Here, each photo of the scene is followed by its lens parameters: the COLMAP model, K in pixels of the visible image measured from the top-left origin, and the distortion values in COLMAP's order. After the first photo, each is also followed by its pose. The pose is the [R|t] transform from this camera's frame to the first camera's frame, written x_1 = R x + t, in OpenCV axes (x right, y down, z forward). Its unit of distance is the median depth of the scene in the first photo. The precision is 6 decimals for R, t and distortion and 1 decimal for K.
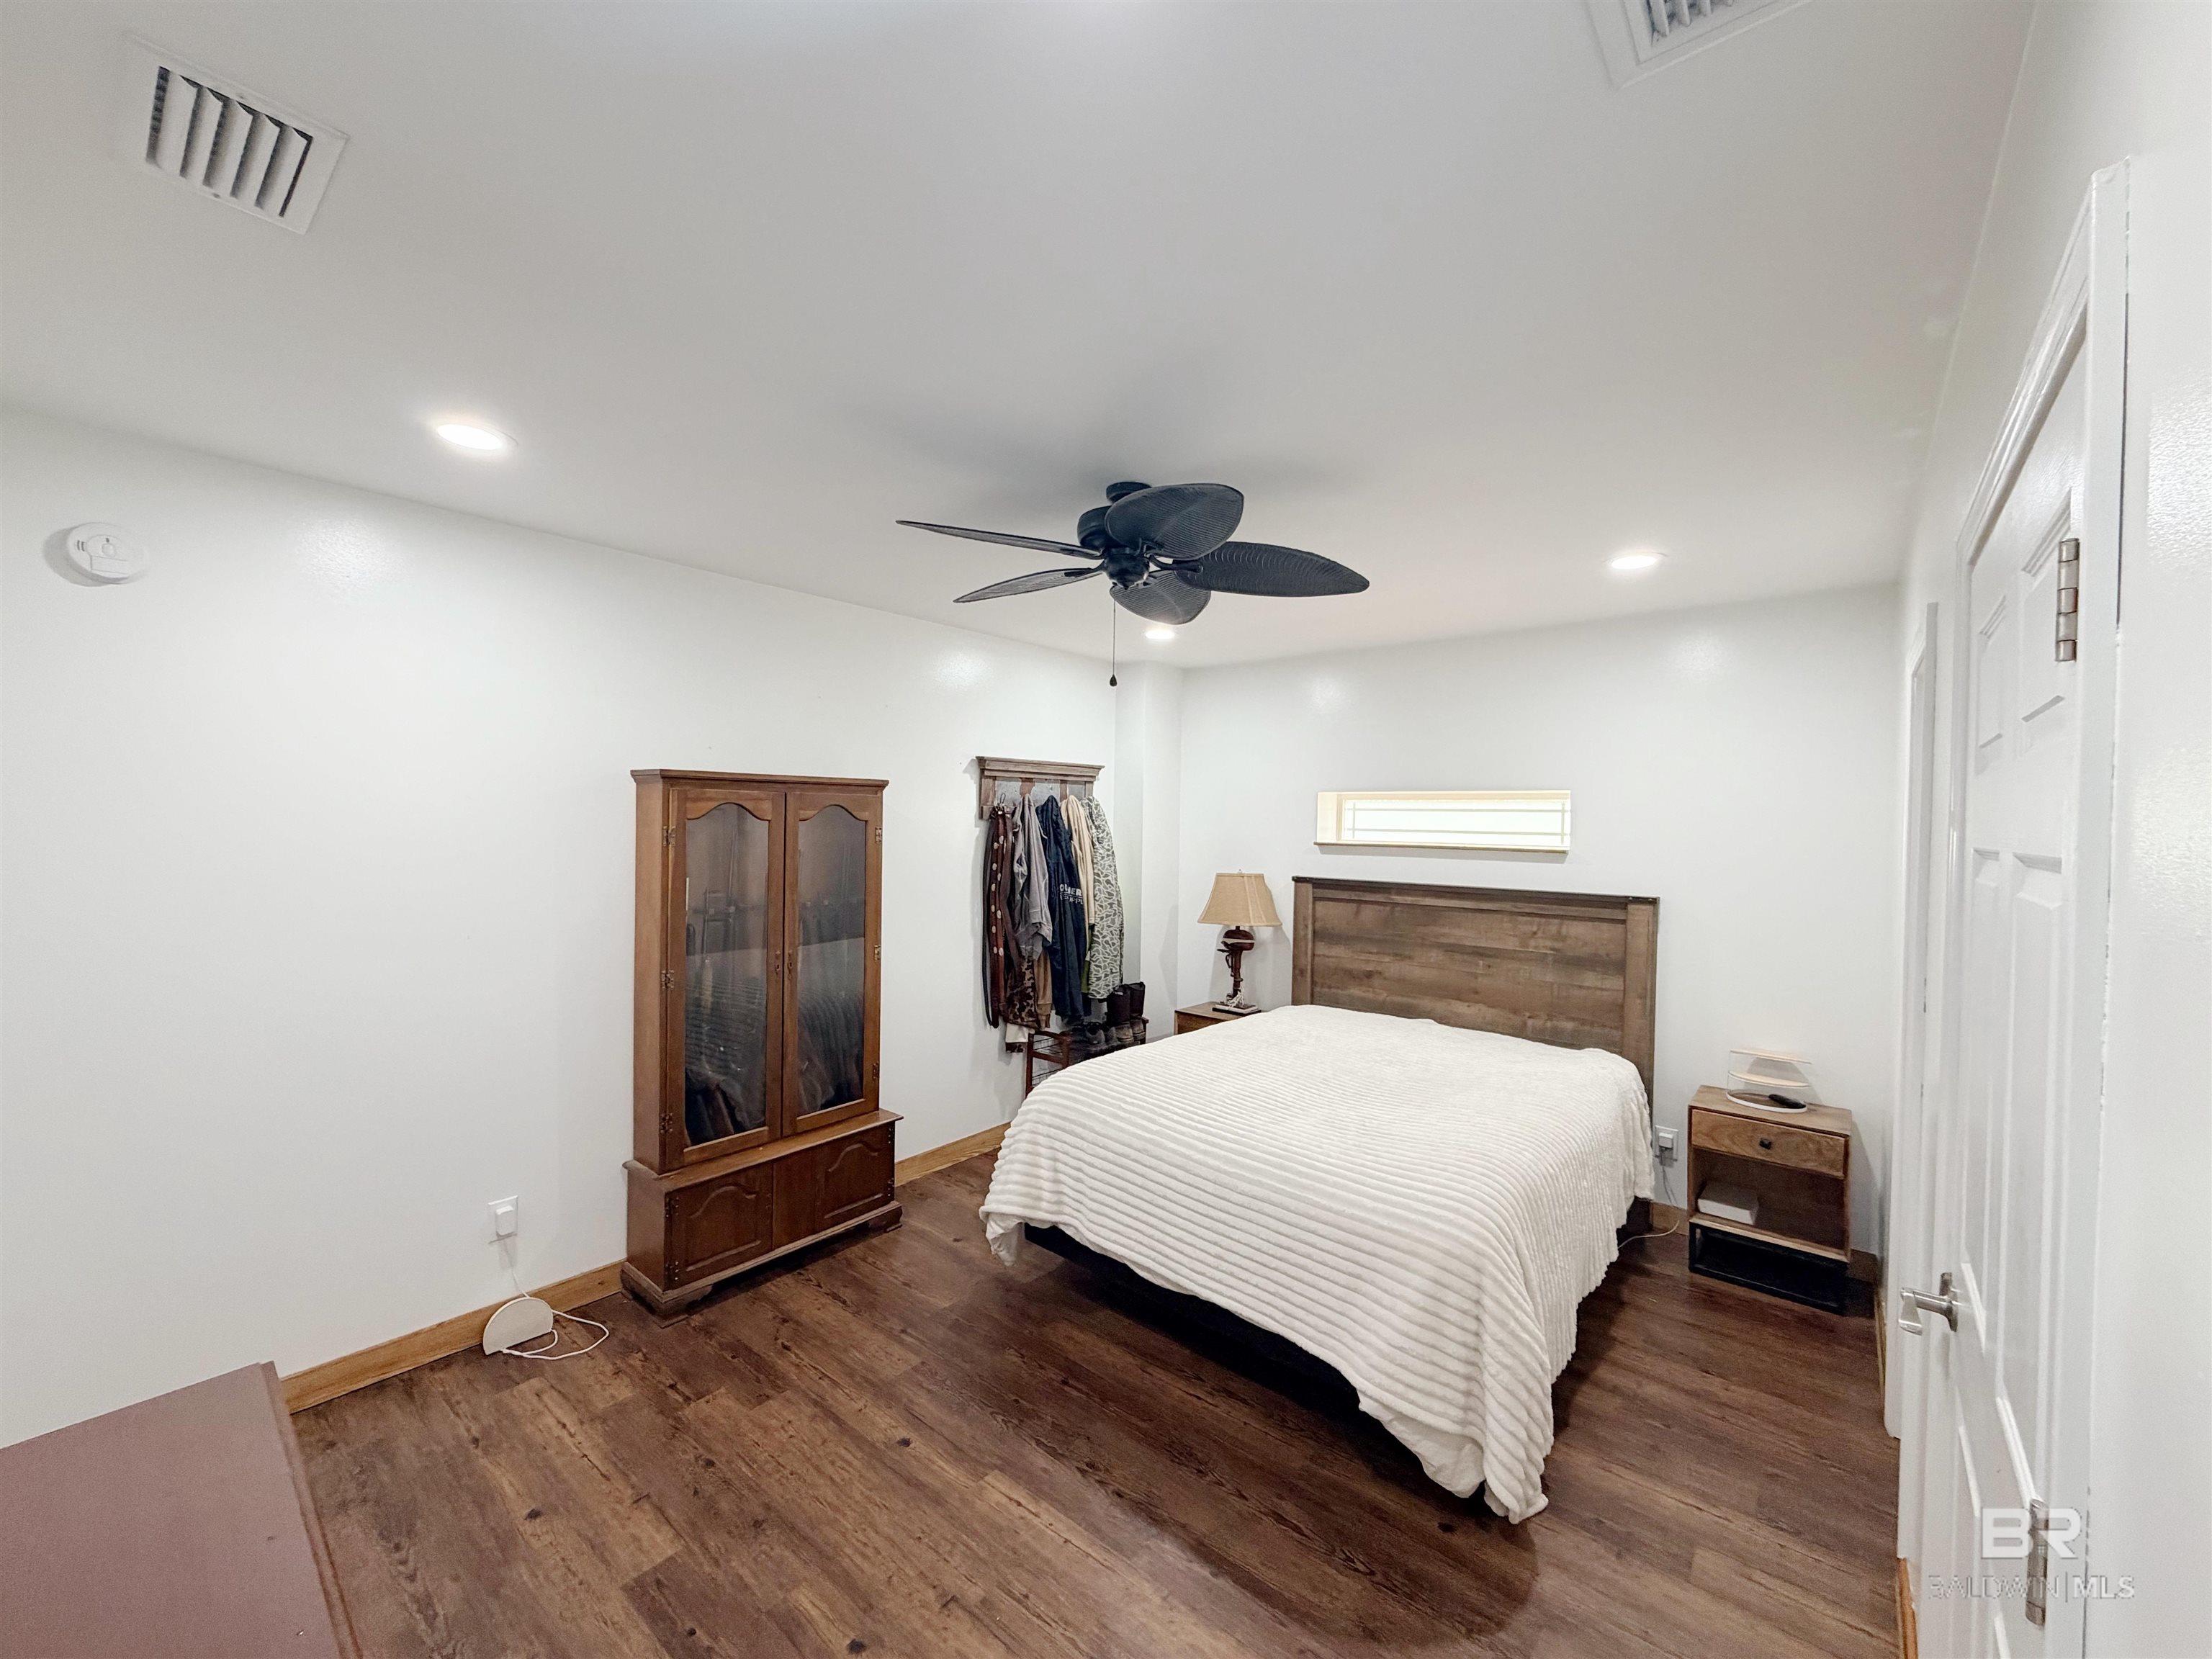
lens RADIAL K [[877.6, 0, 1099.8], [0, 877.6, 828.1], [0, 0, 1]] dist [0.002317, -0.000669]
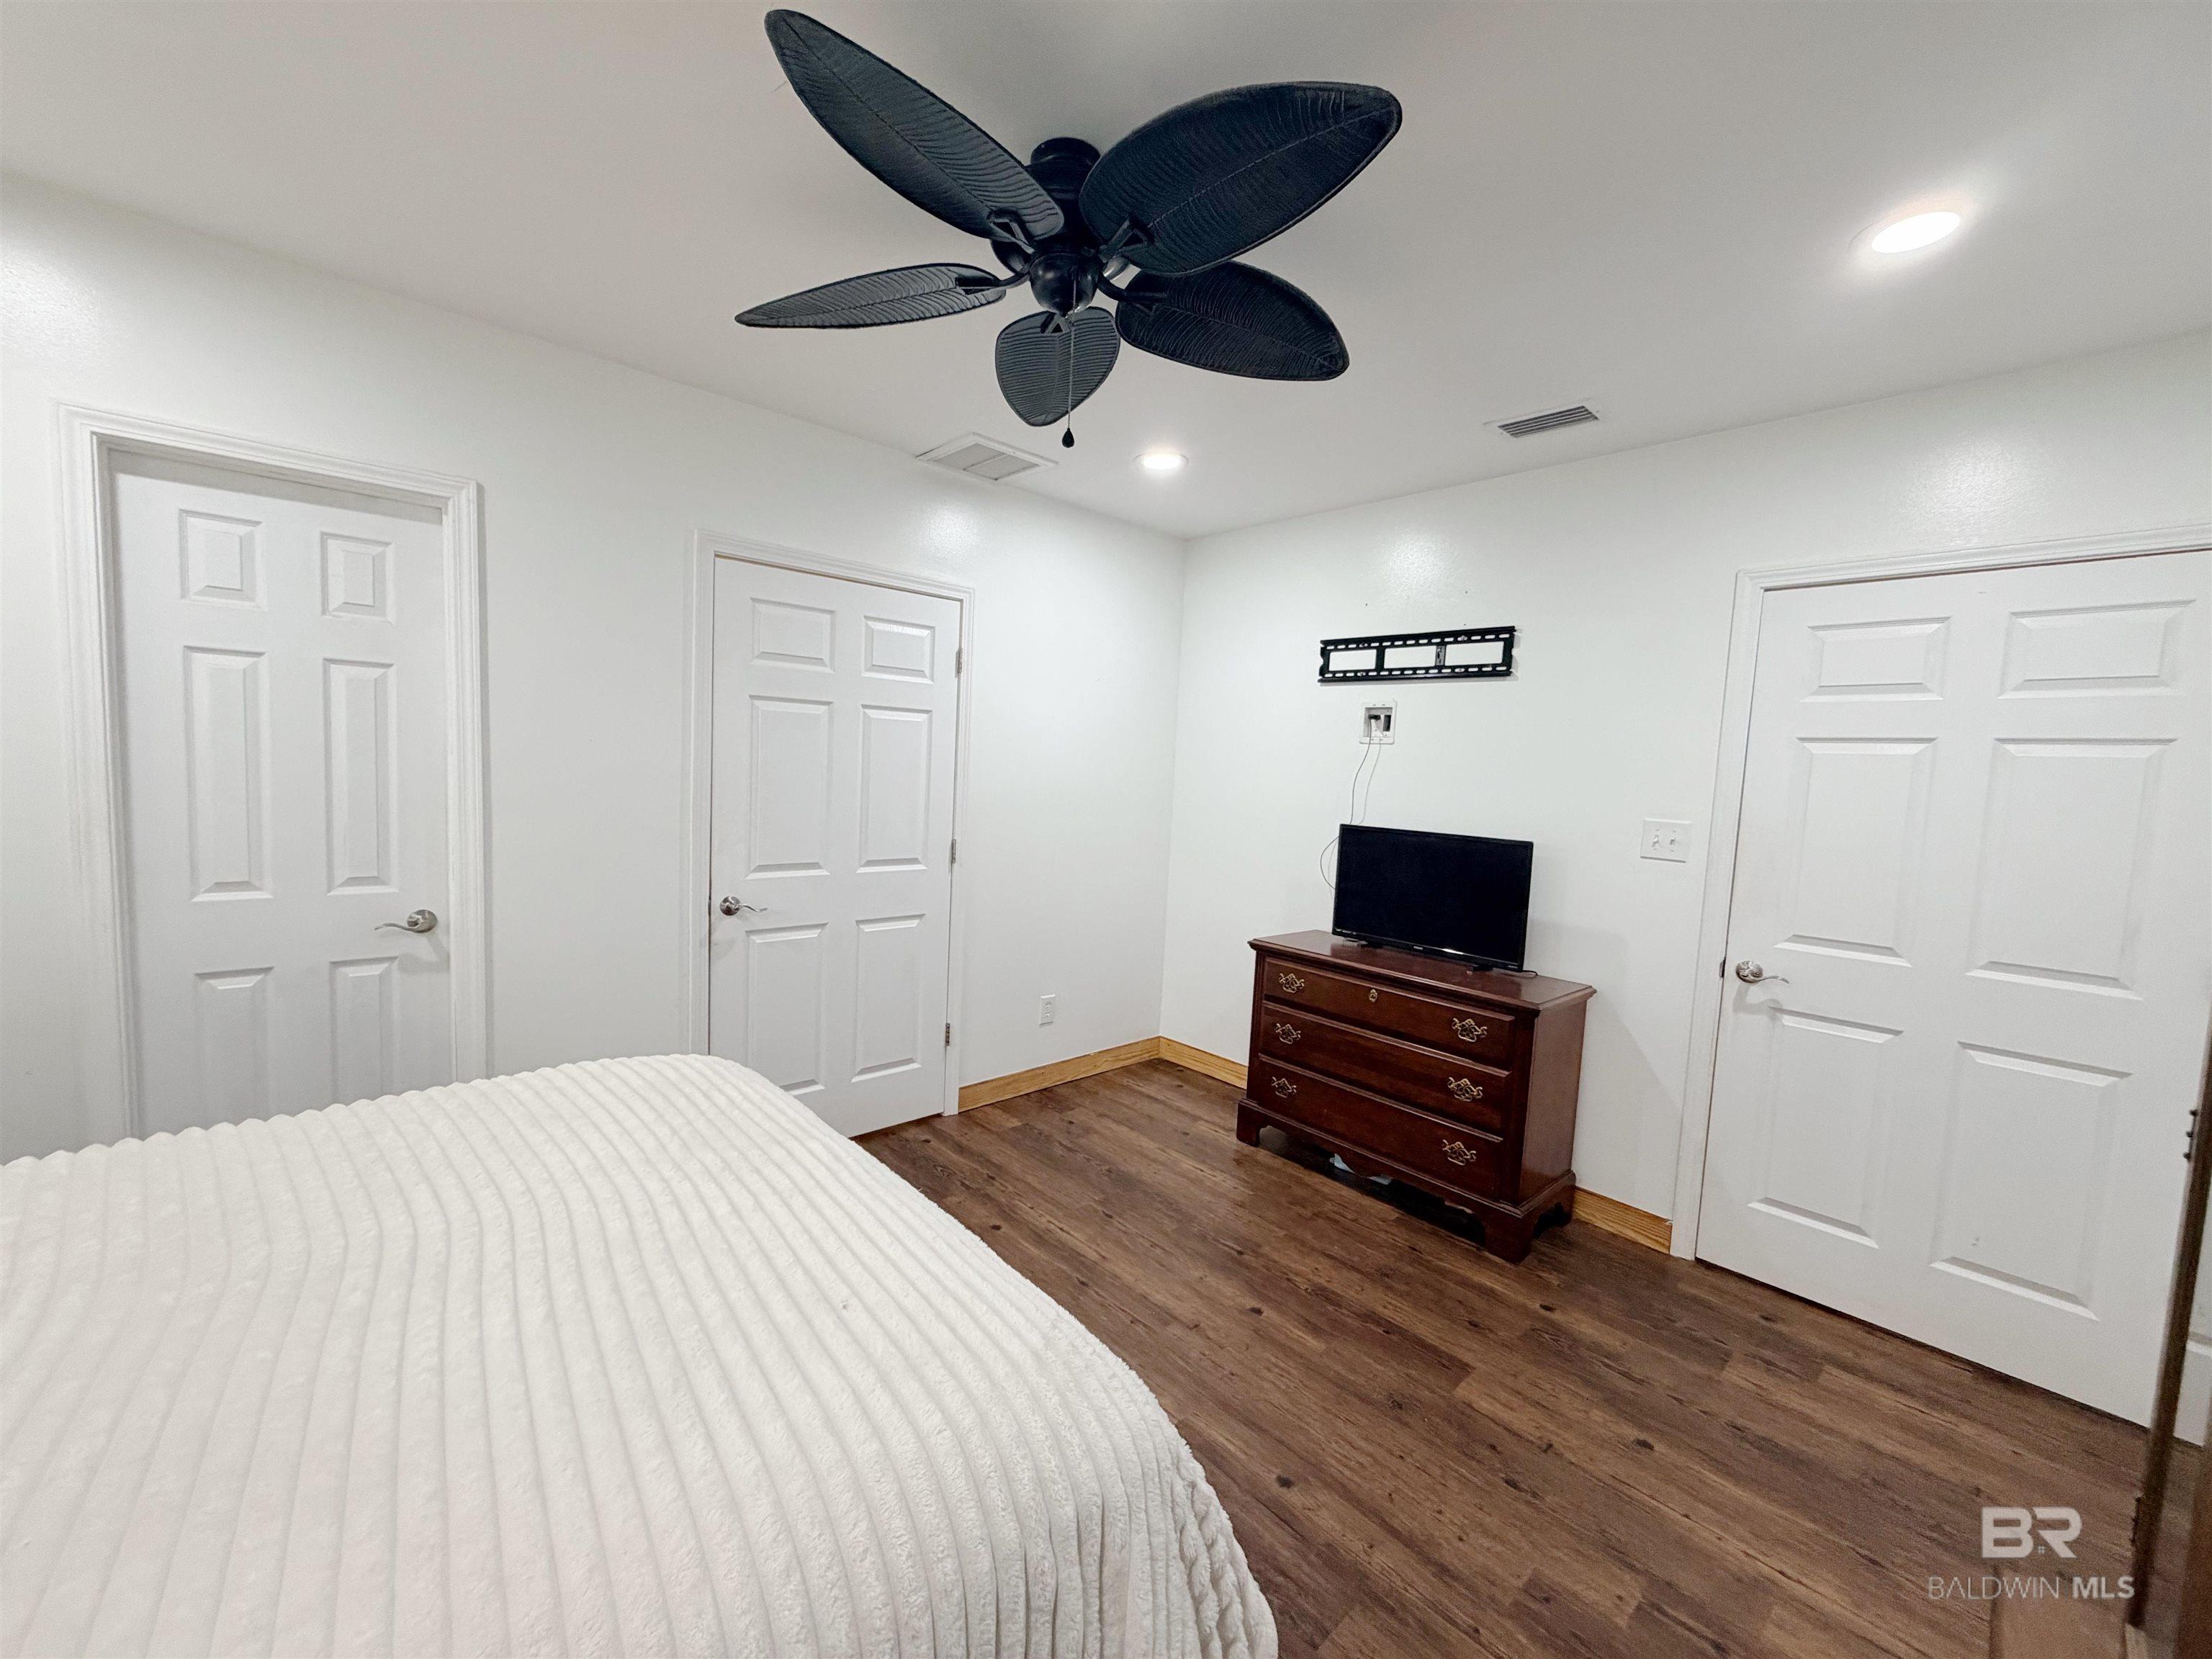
lens RADIAL K [[877.6, 0, 1100.7], [0, 877.6, 829.7], [0, 0, 1]] dist [0.002317, -0.000669]
pose [[-0.989837, -0.072716, 0.122206, -0.068787], [-0.061325, 0.993632, 0.094524, 0.034716], [-0.128301, 0.086069, -0.987993, 1.062765]]
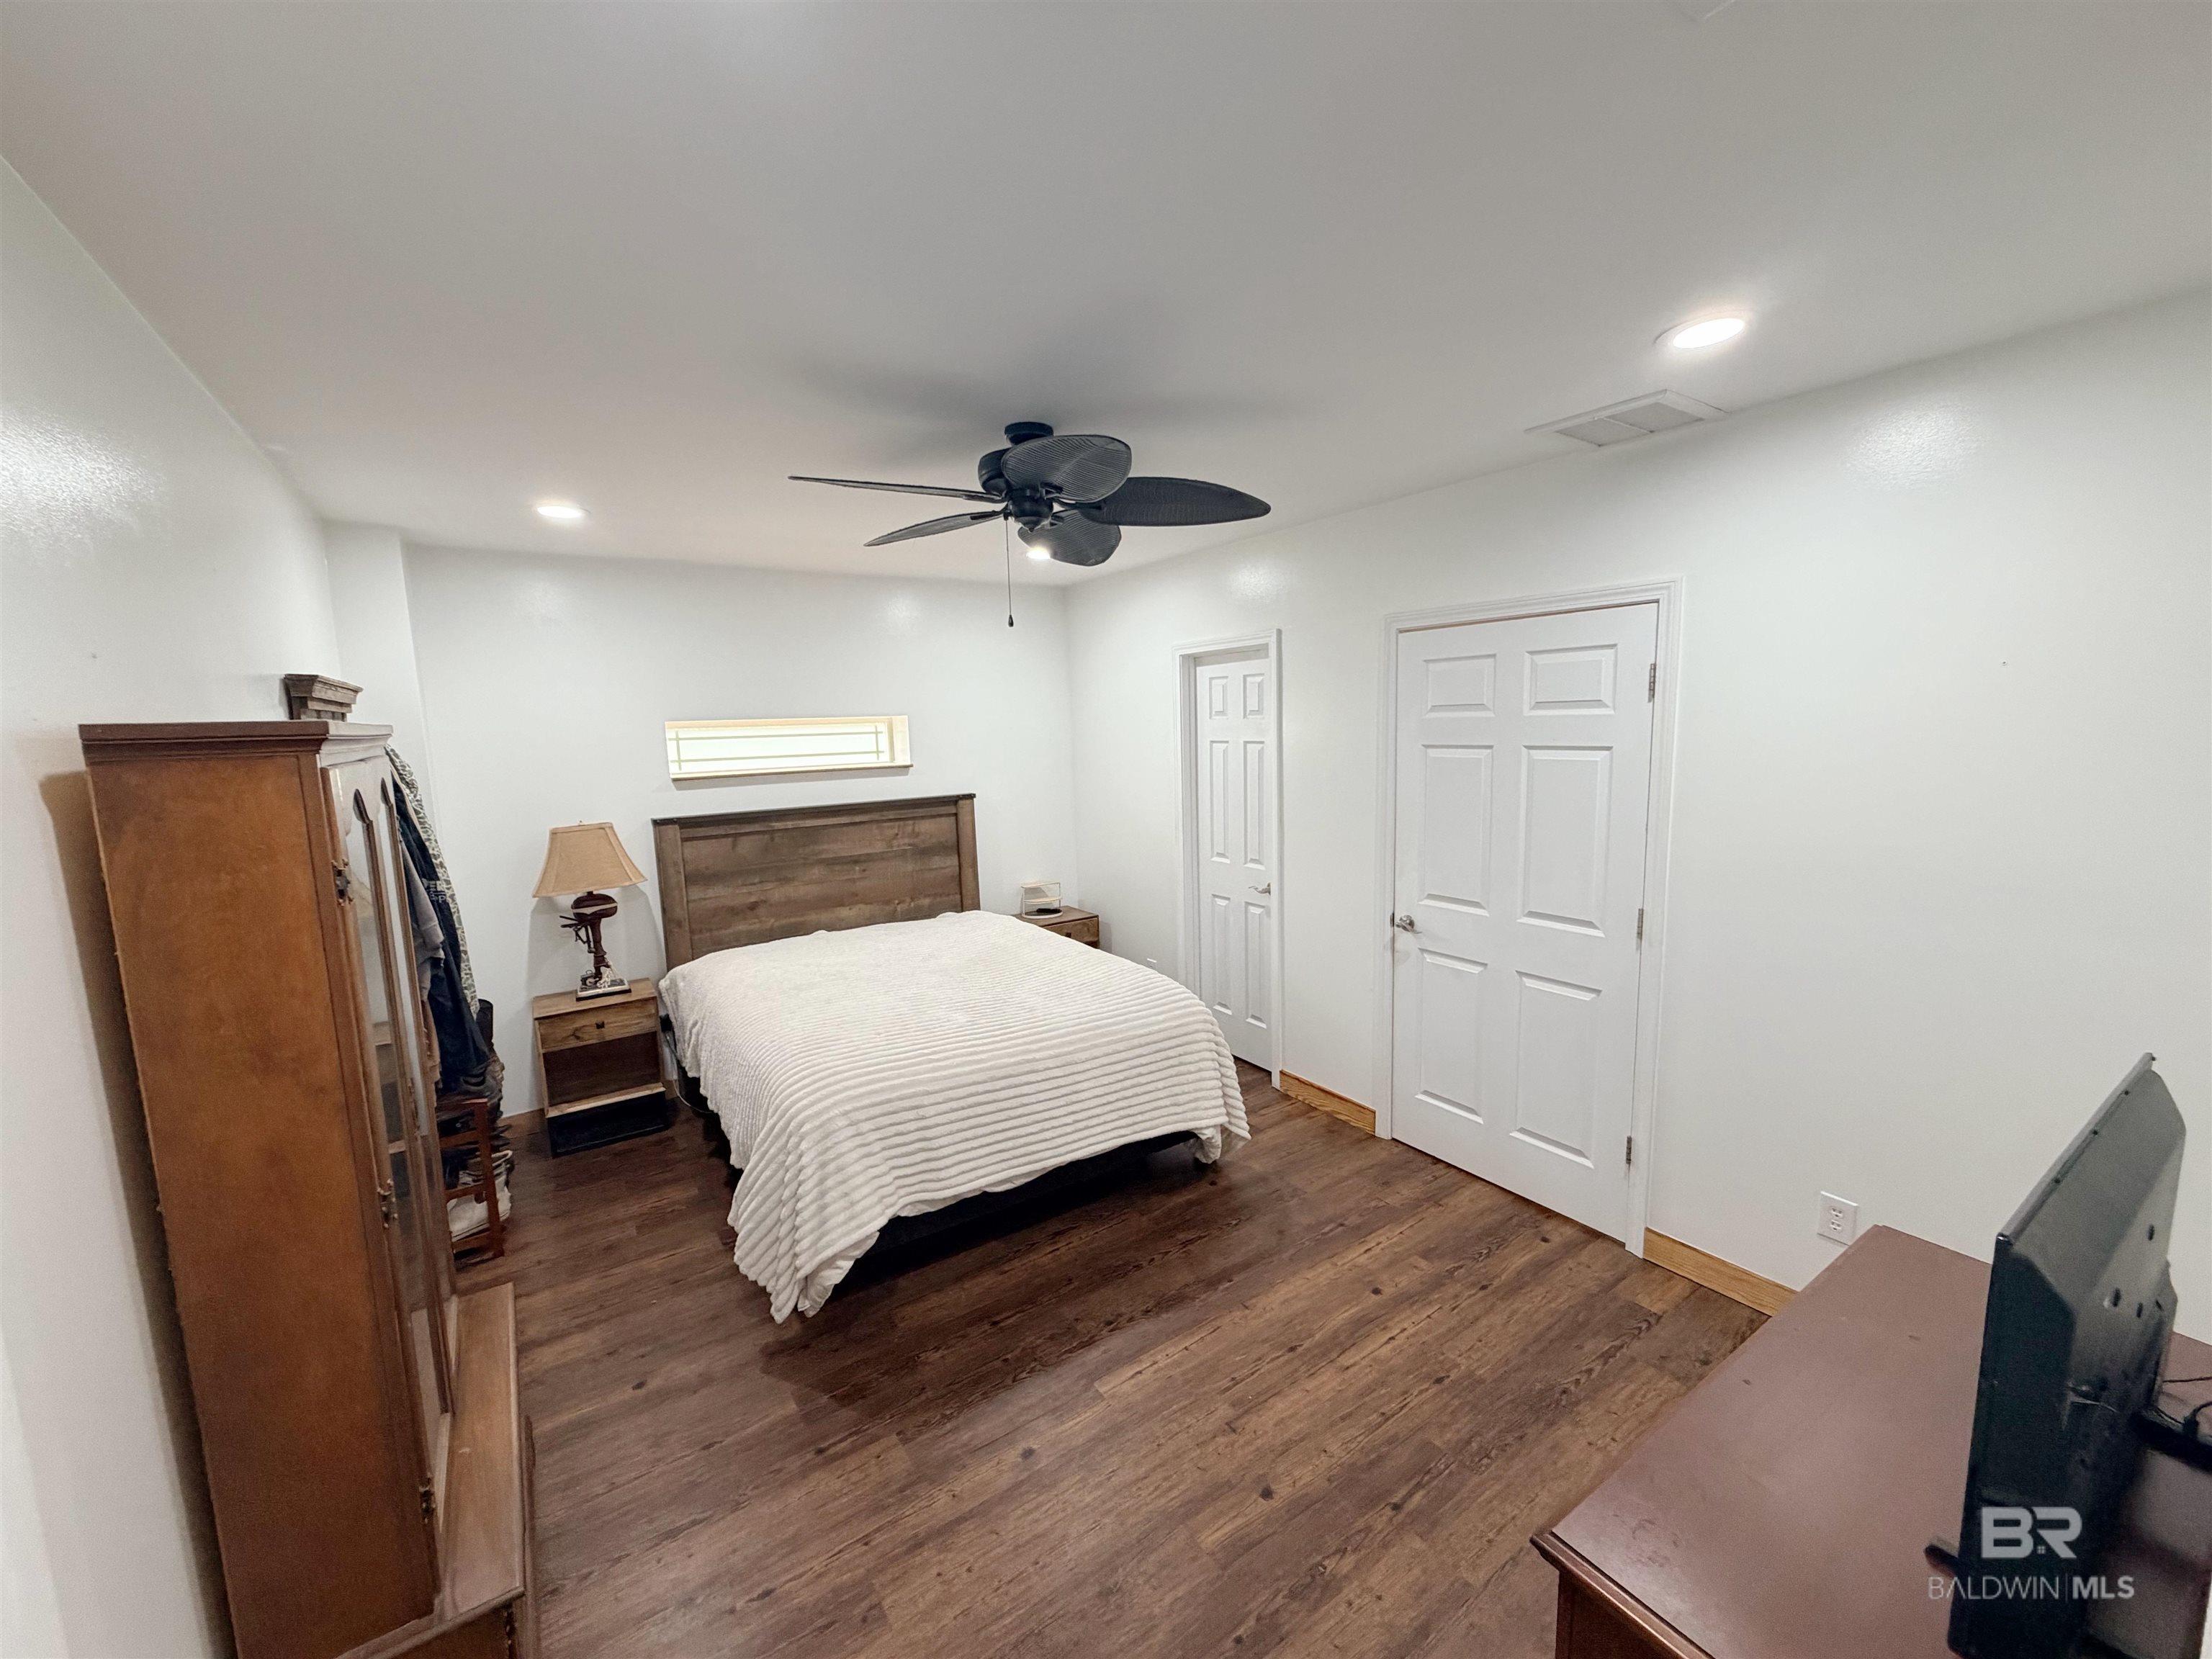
lens RADIAL K [[877.6, 0, 1101.4], [0, 877.6, 833.0], [0, 0, 1]] dist [0.002317, -0.000669]
pose [[0.269165, -0.147879, 0.951673, -0.596291], [0.045344, 0.988992, 0.140853, -0.041507], [-0.962026, 0.005240, 0.272907, 0.409244]]
